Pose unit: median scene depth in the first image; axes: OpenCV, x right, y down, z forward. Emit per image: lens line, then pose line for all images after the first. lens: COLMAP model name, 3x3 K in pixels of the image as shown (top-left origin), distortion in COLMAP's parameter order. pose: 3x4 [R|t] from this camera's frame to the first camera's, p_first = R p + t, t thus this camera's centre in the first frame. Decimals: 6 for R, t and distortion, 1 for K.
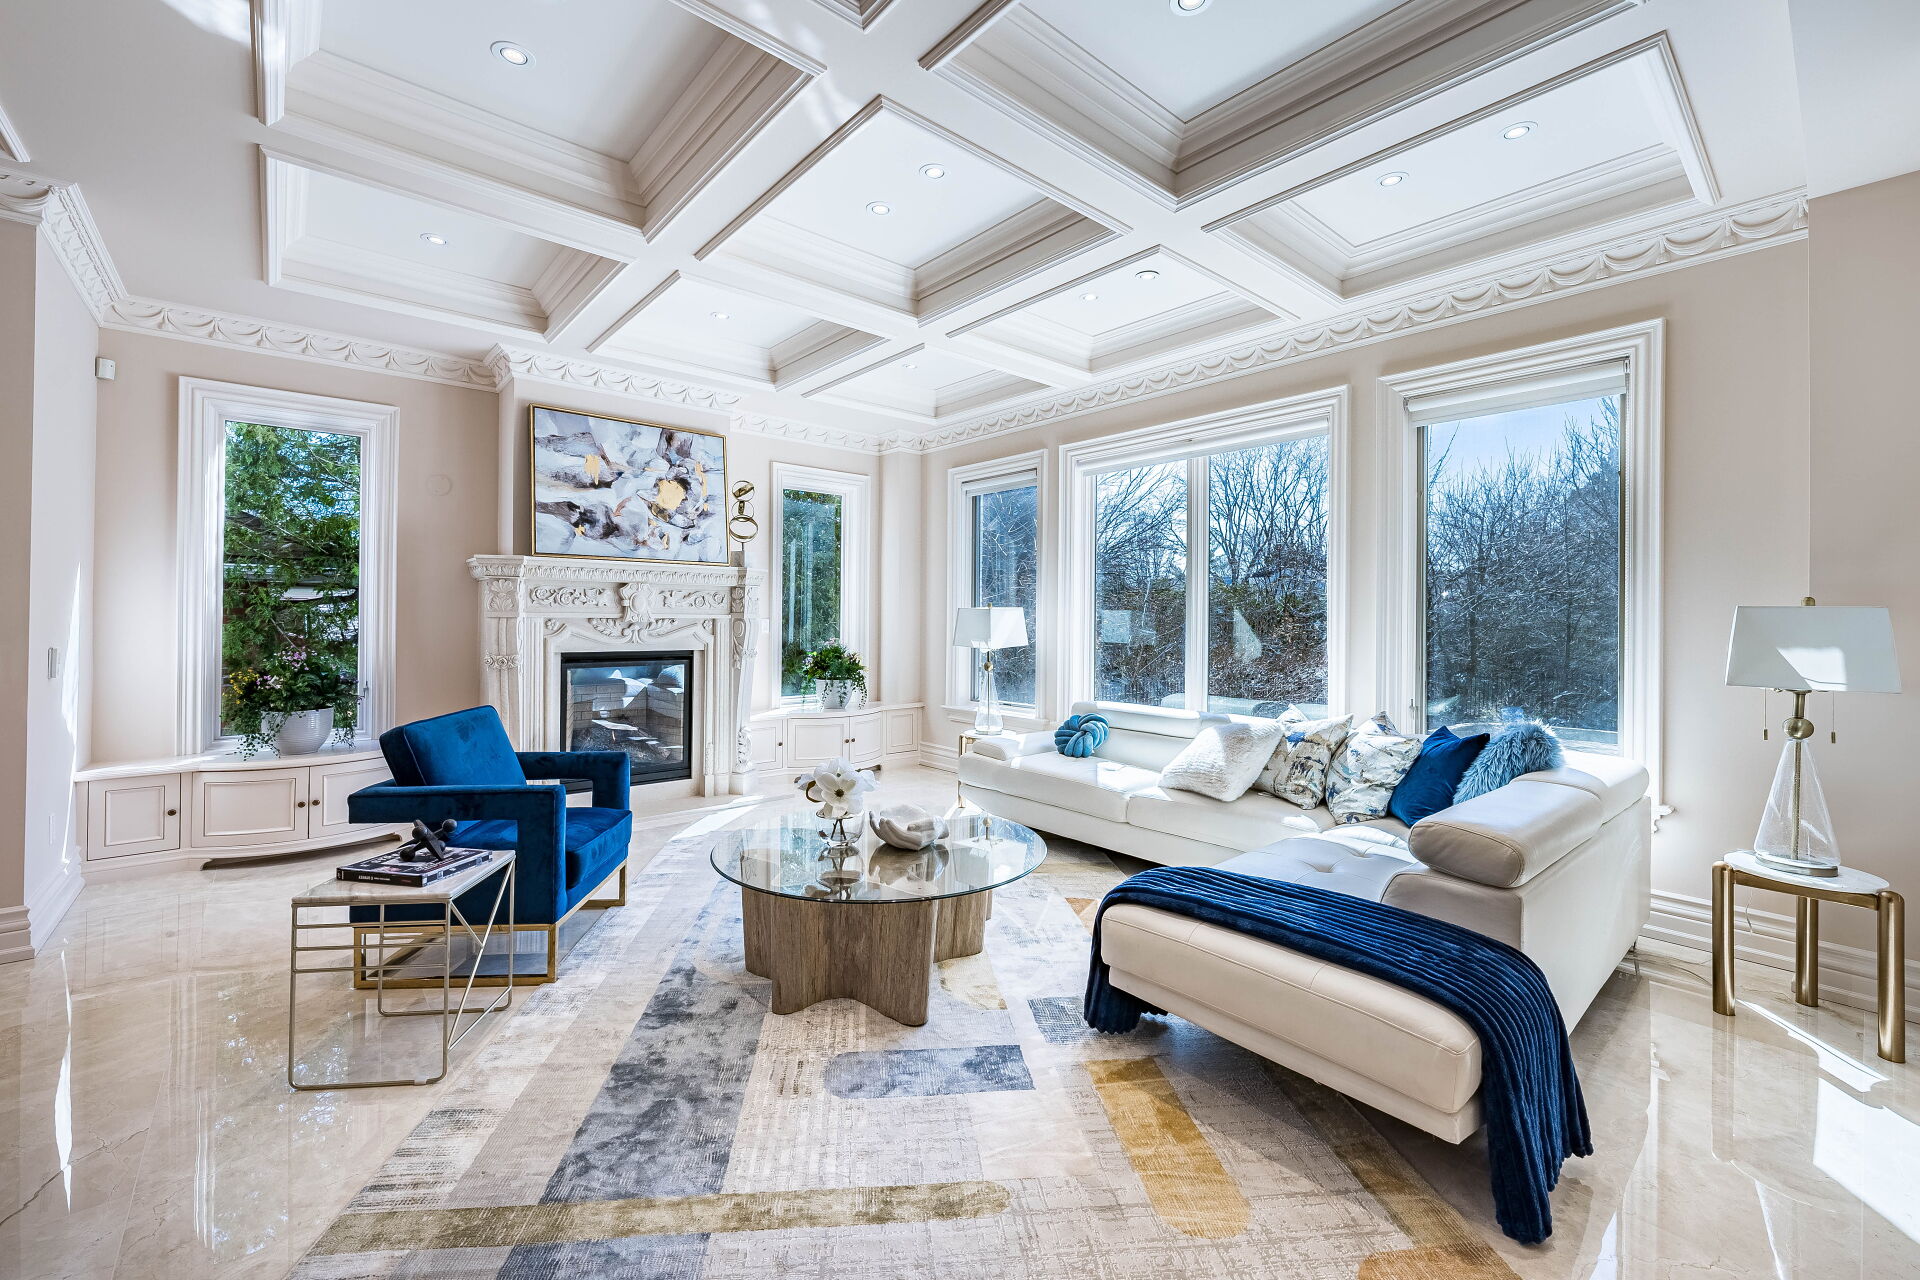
lens RADIAL K [[774.3, 0, 937.1], [0, 774.3, 629.0], [0, 0, 1]] dist [-0.001714, 0.000201]
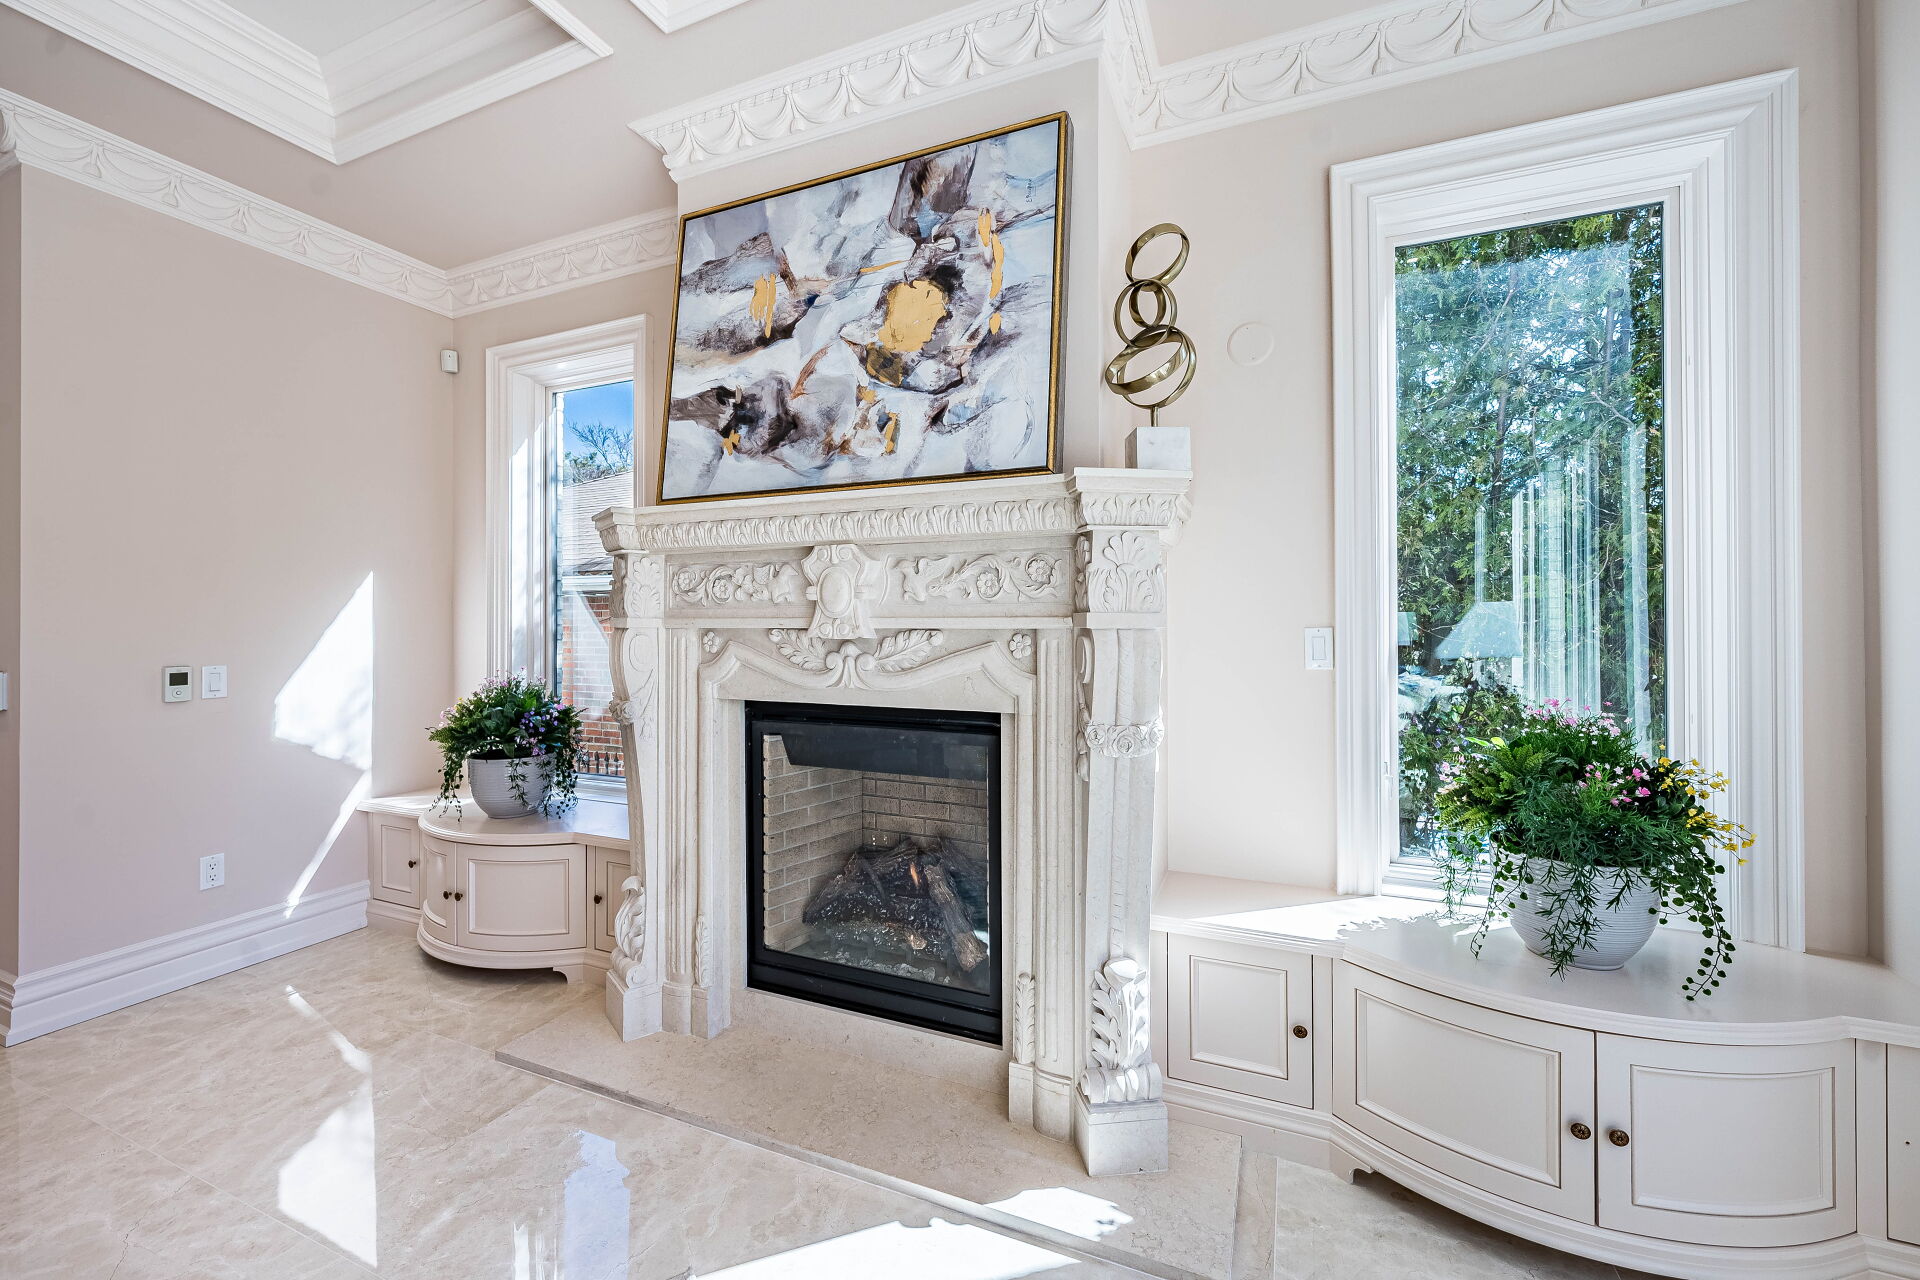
lens RADIAL K [[774.3, 0, 984.7], [0, 774.3, 613.5], [0, 0, 1]] dist [-0.001714, 0.000201]
pose [[0.441205, -0.014042, -0.897296, 0.025065], [-0.005839, 0.999811, -0.018517, -0.014513], [0.897387, 0.013409, 0.441040, 0.873559]]
